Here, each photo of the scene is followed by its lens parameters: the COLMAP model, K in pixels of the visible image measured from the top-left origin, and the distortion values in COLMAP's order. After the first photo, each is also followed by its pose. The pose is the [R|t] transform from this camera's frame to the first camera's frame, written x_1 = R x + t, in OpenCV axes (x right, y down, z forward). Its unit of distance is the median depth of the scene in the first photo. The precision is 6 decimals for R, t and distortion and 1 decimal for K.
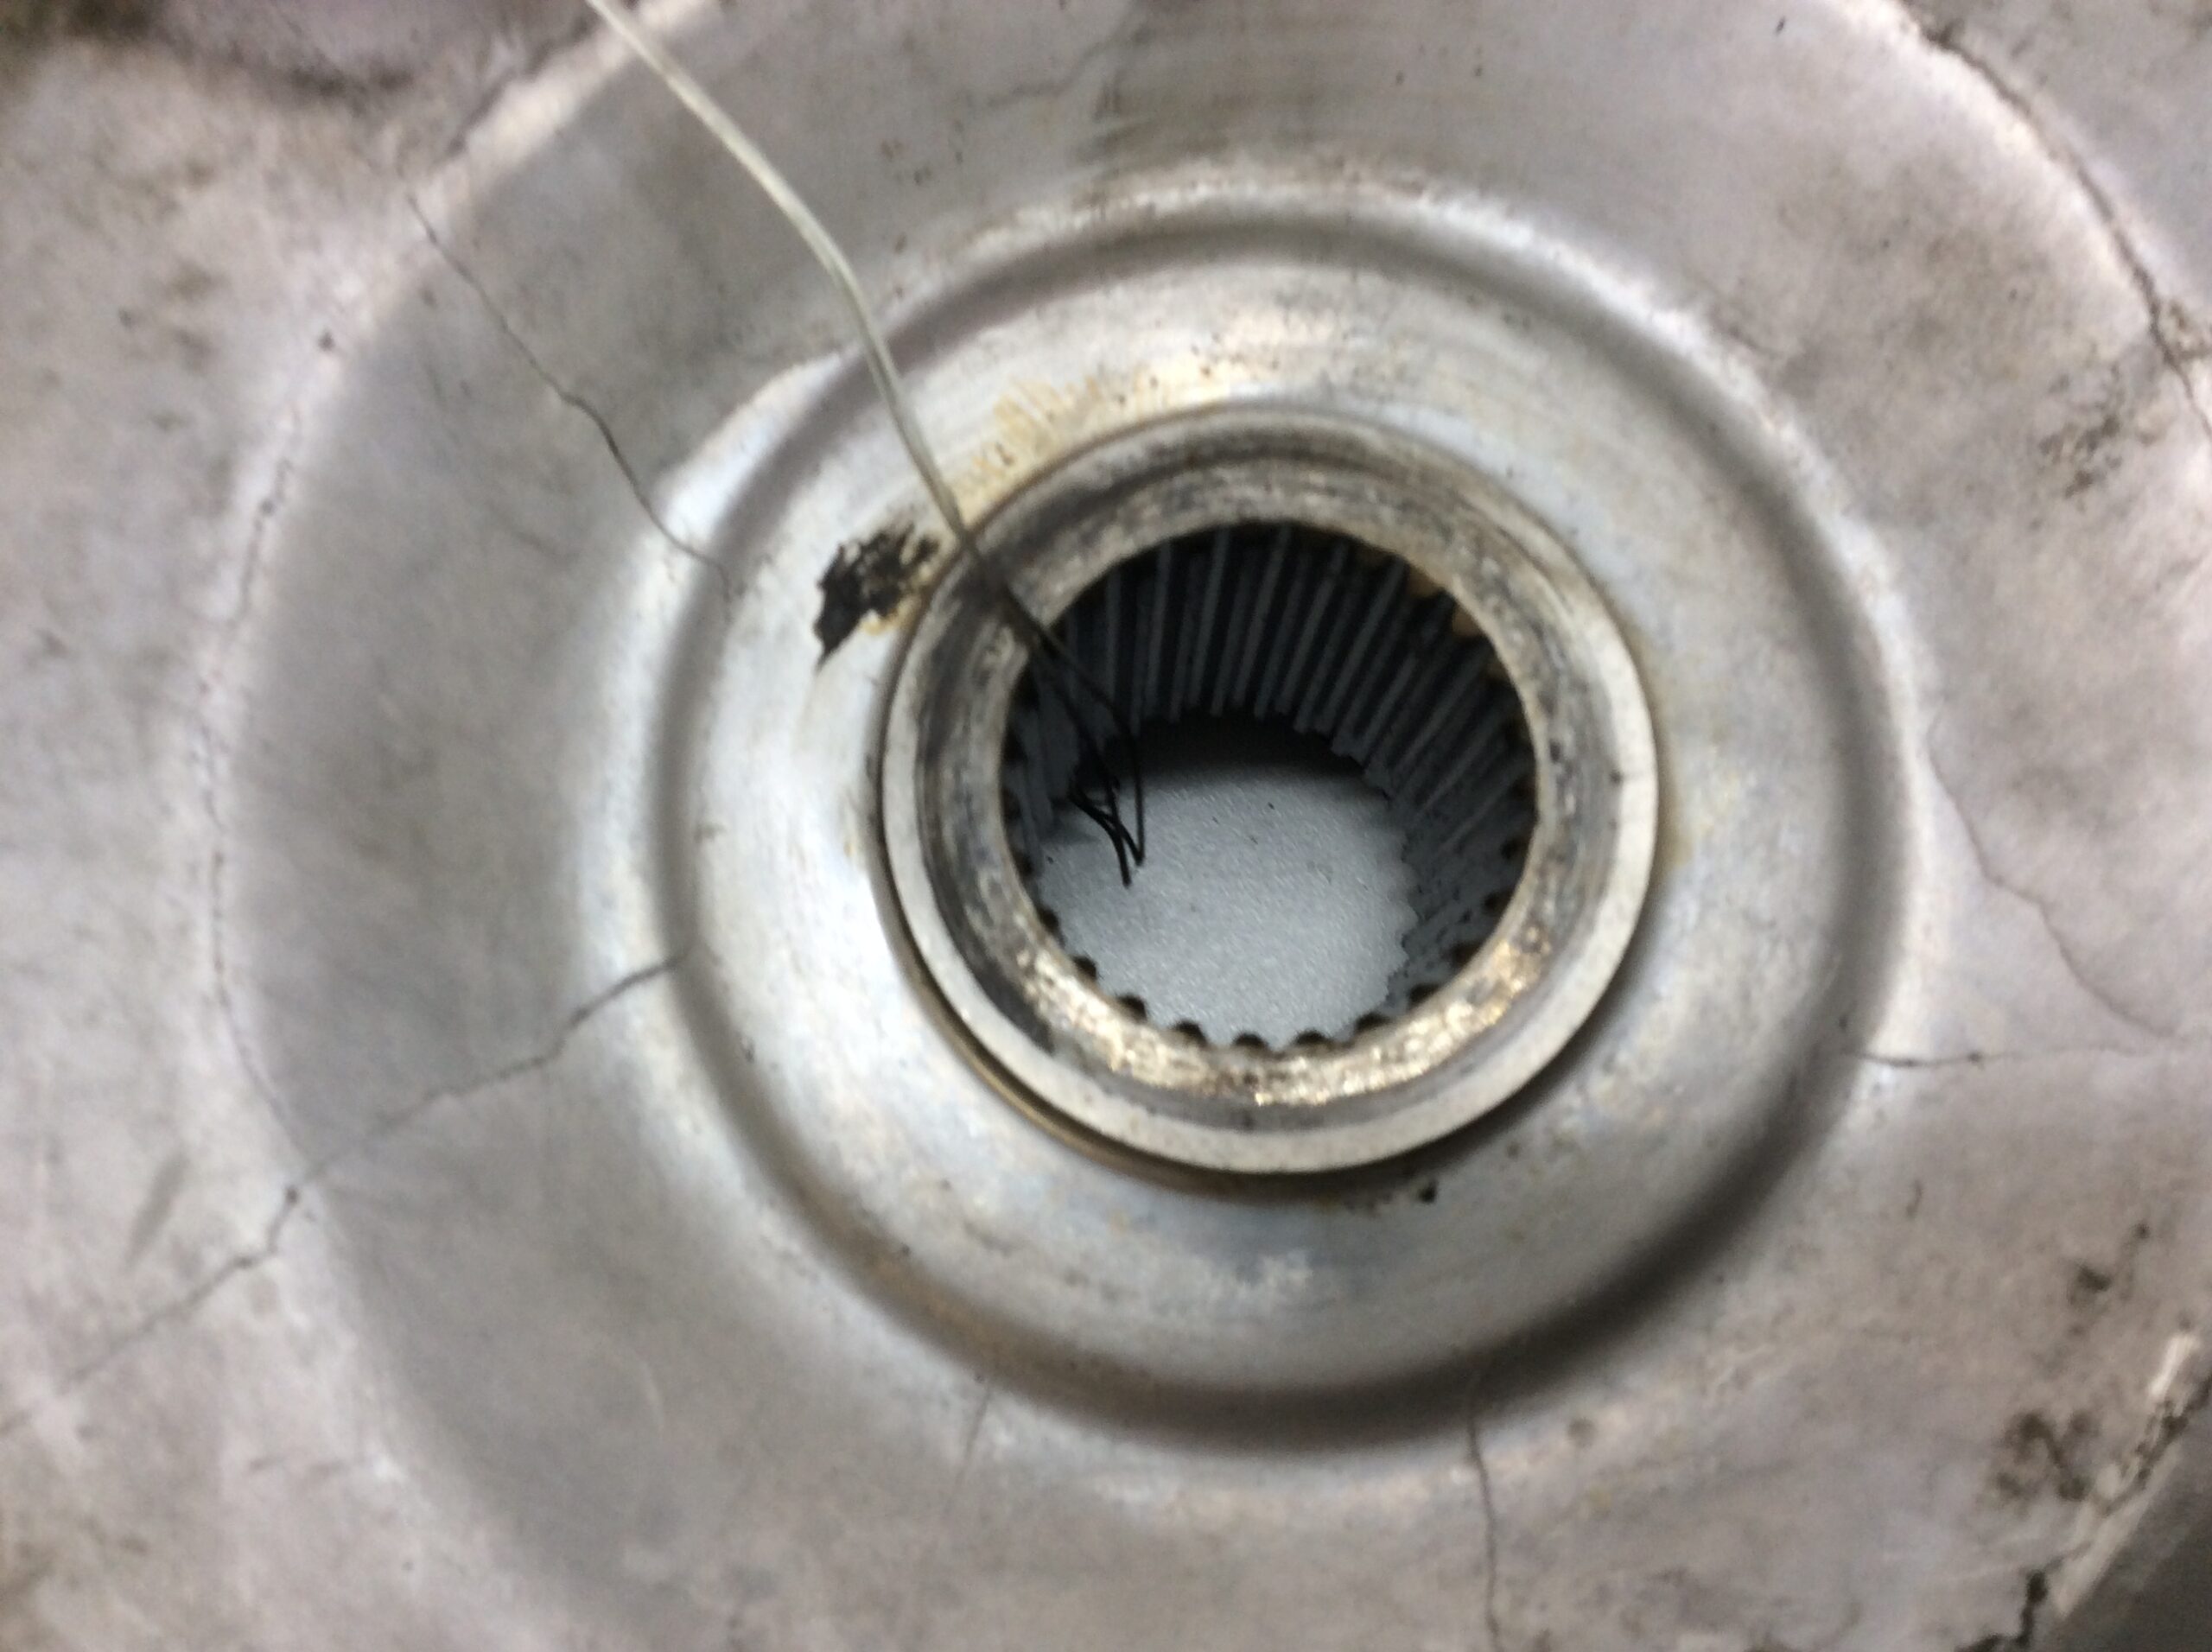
lens RADIAL K [[1925.0, 0, 1104.4], [0, 1925.0, 900.6], [0, 0, 1]] dist [0.136952, -0.237705]
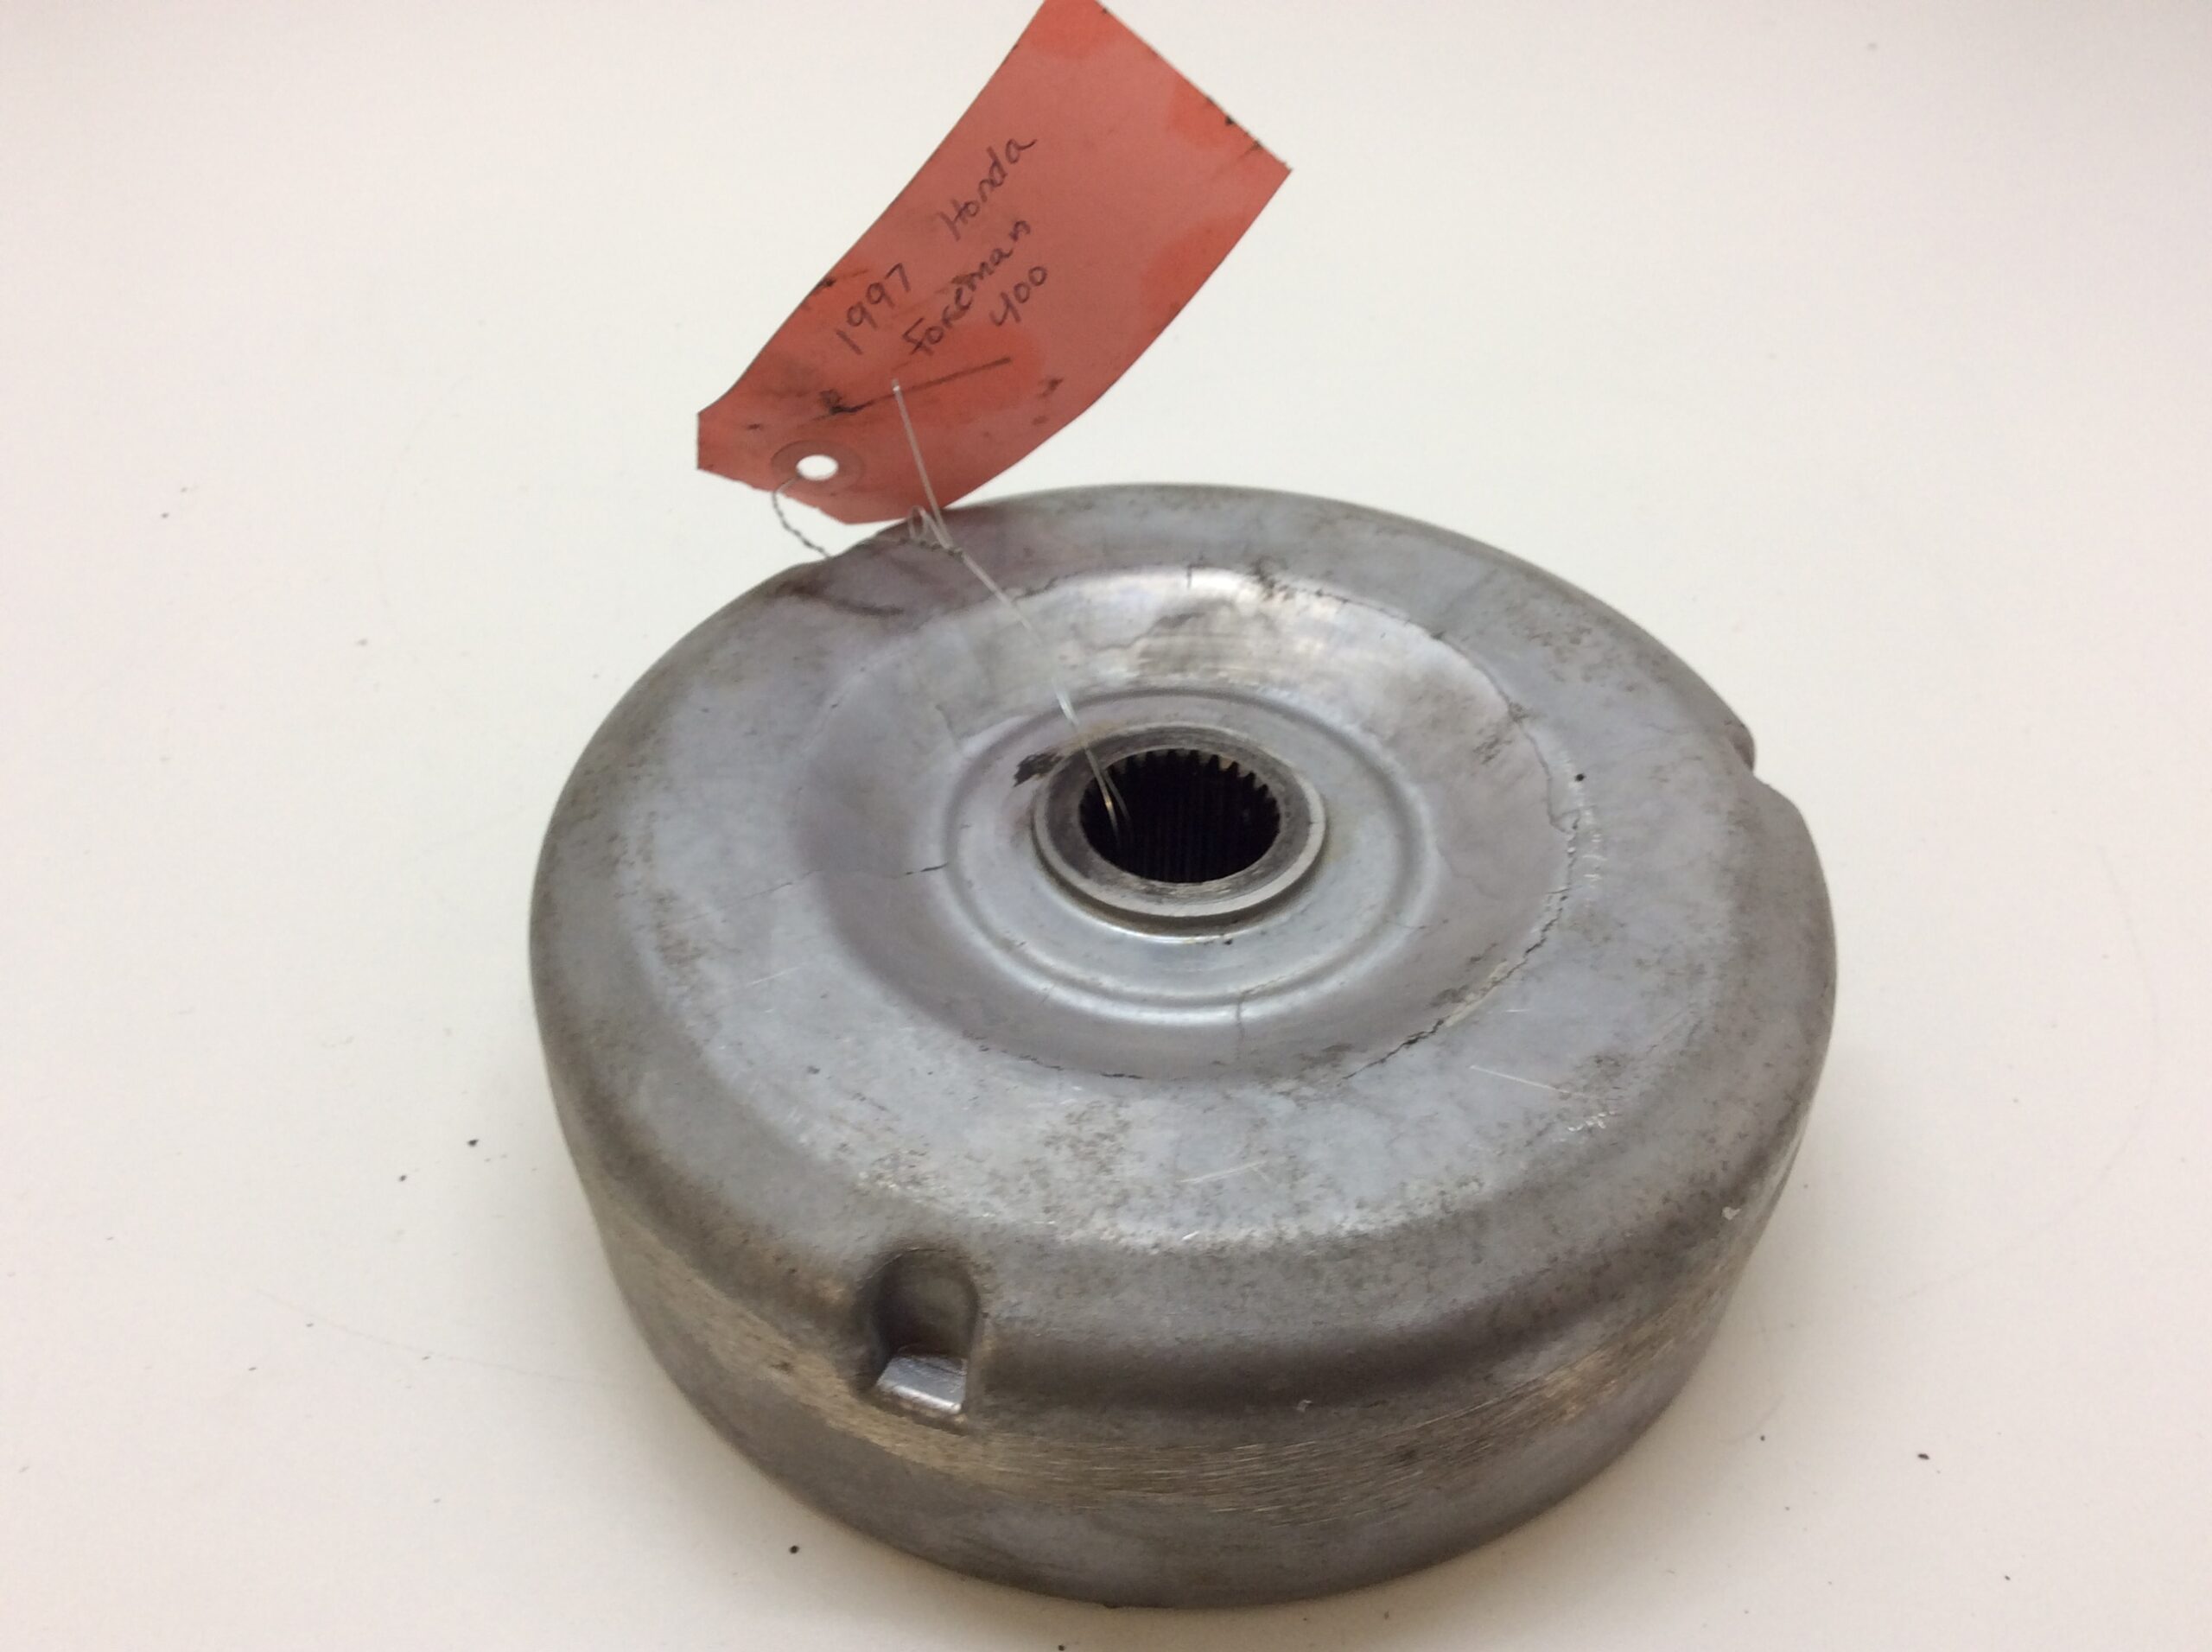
lens RADIAL K [[1925.0, 0, 1104.4], [0, 1925.0, 900.6], [0, 0, 1]] dist [0.136952, -0.237705]
pose [[0.994952, 0.070950, -0.070975, 0.174846], [-0.099139, 0.804707, -0.585335, 1.556438], [0.015584, 0.589417, 0.807679, -1.046175]]
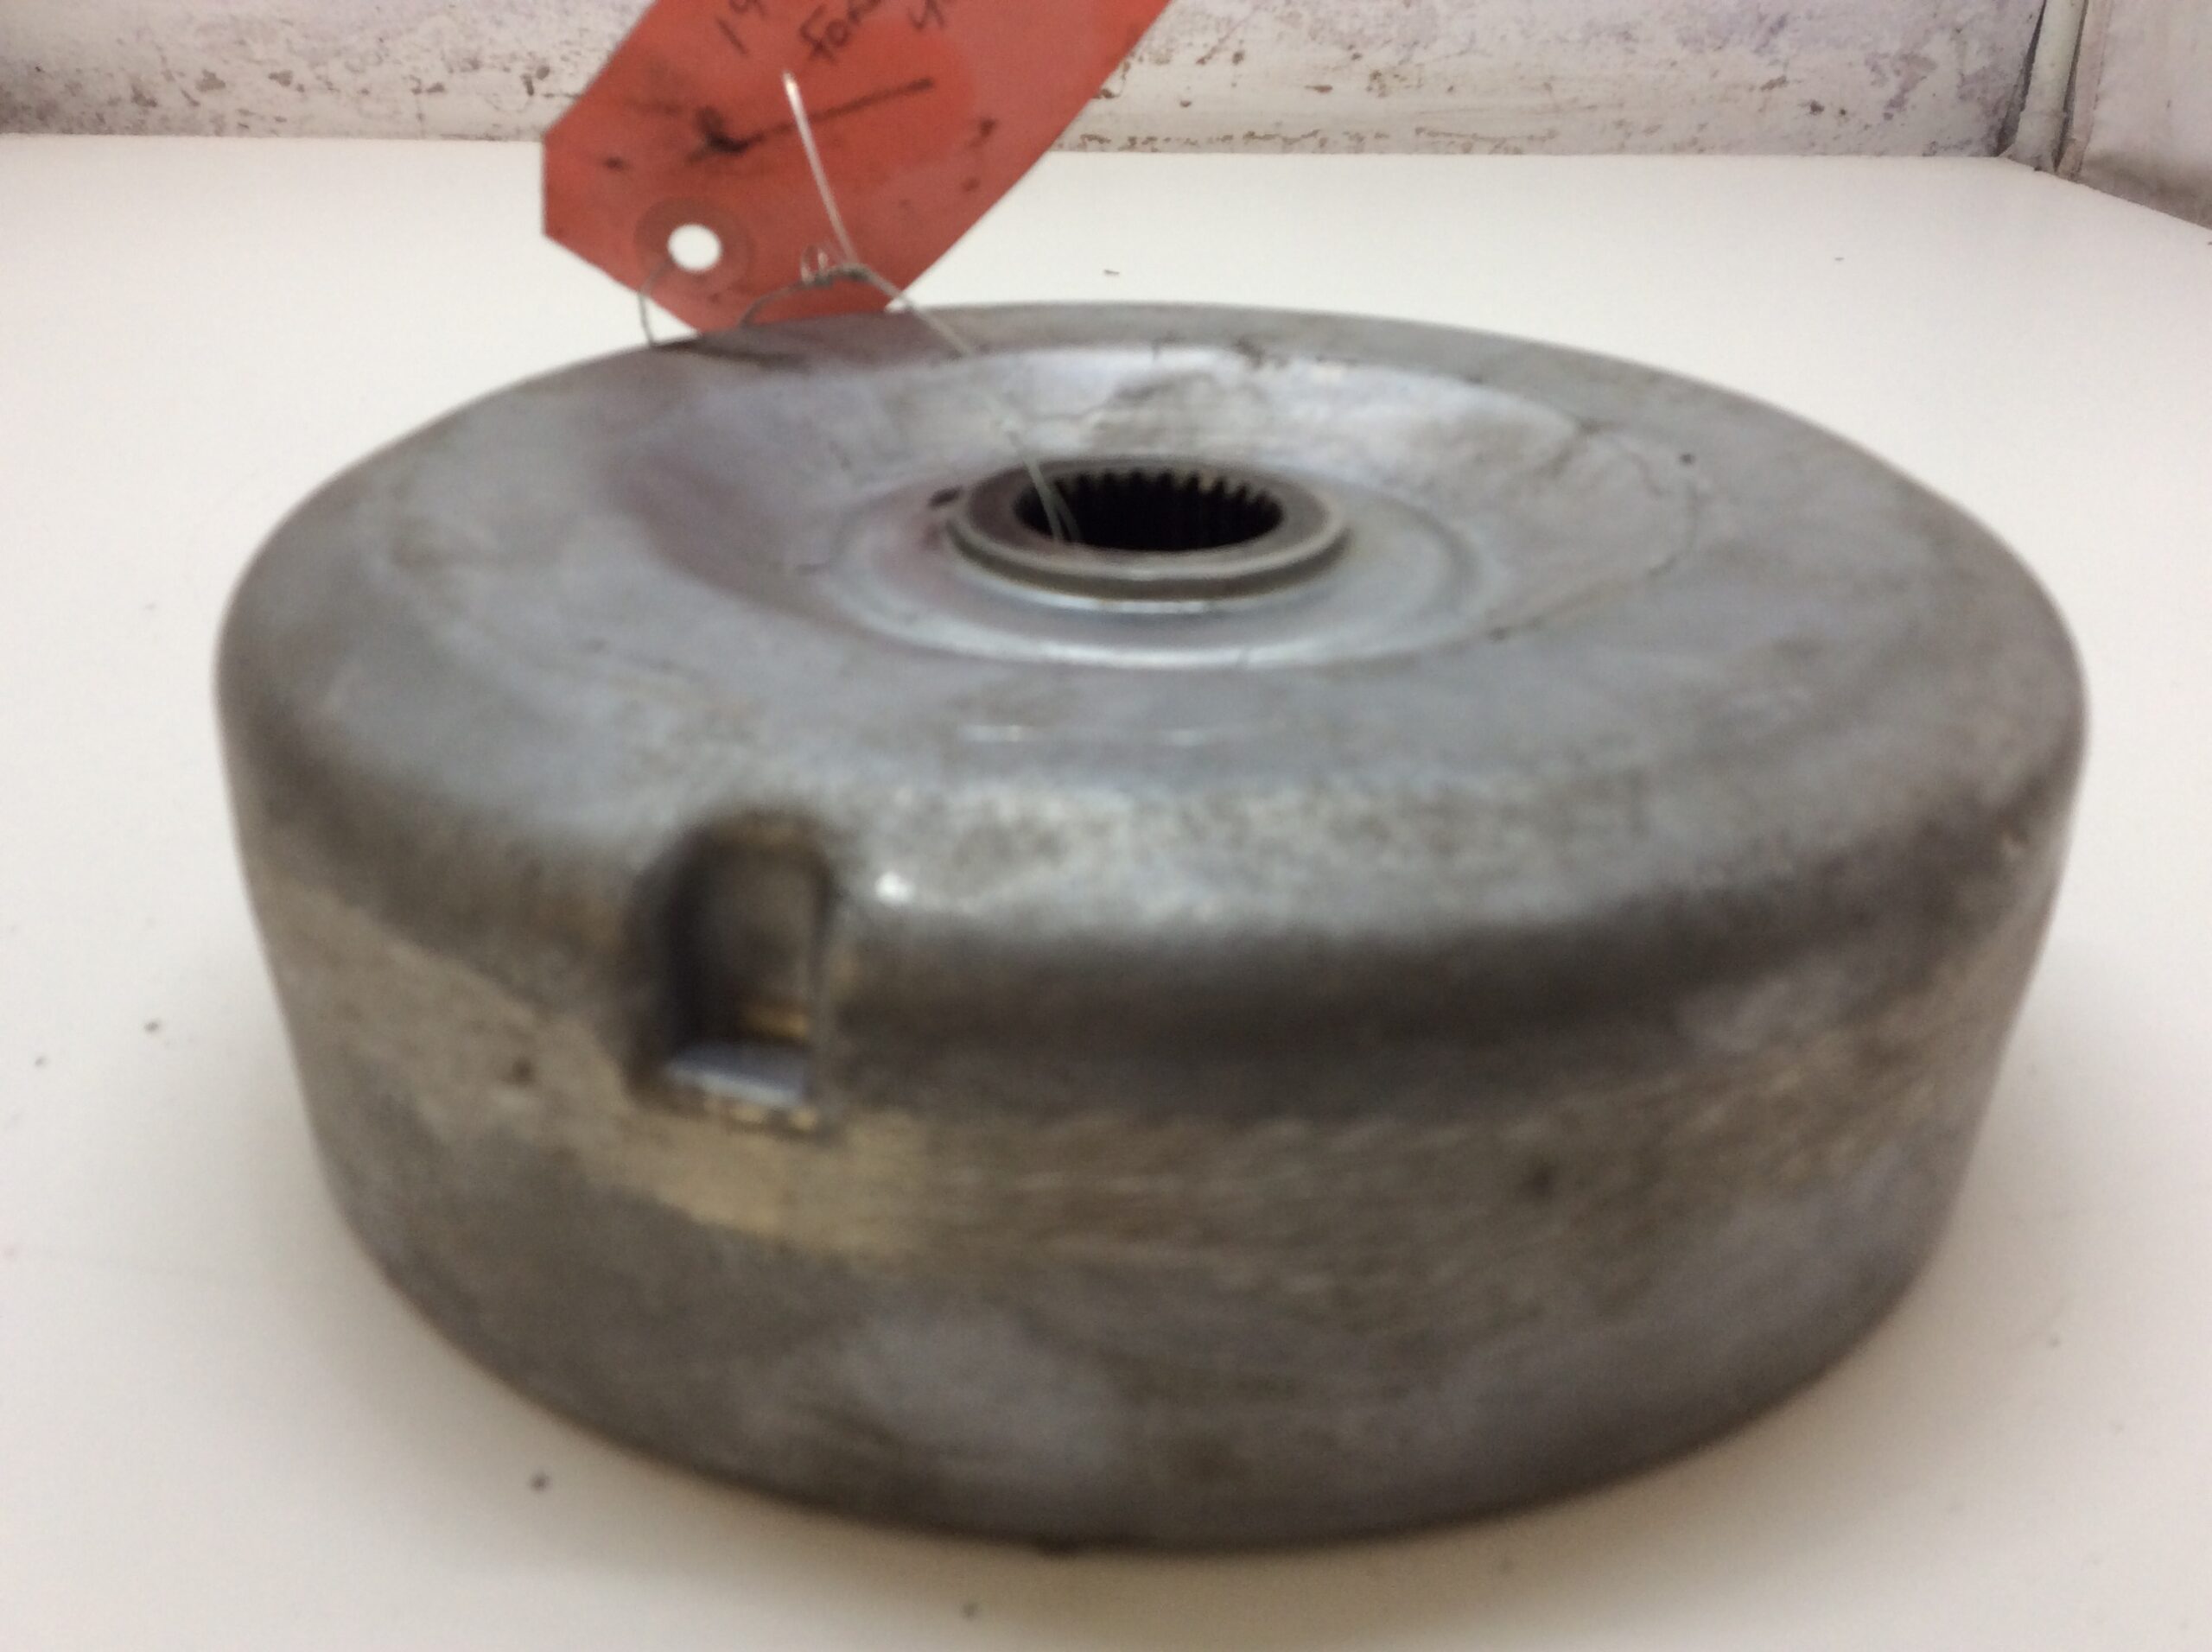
lens RADIAL K [[1925.0, 0, 1104.4], [0, 1925.0, 900.6], [0, 0, 1]] dist [0.136952, -0.237705]
pose [[0.996683, 0.048221, -0.065552, 0.183564], [-0.081305, 0.624069, -0.777127, 1.673297], [0.003435, 0.779880, 0.625920, 0.079750]]
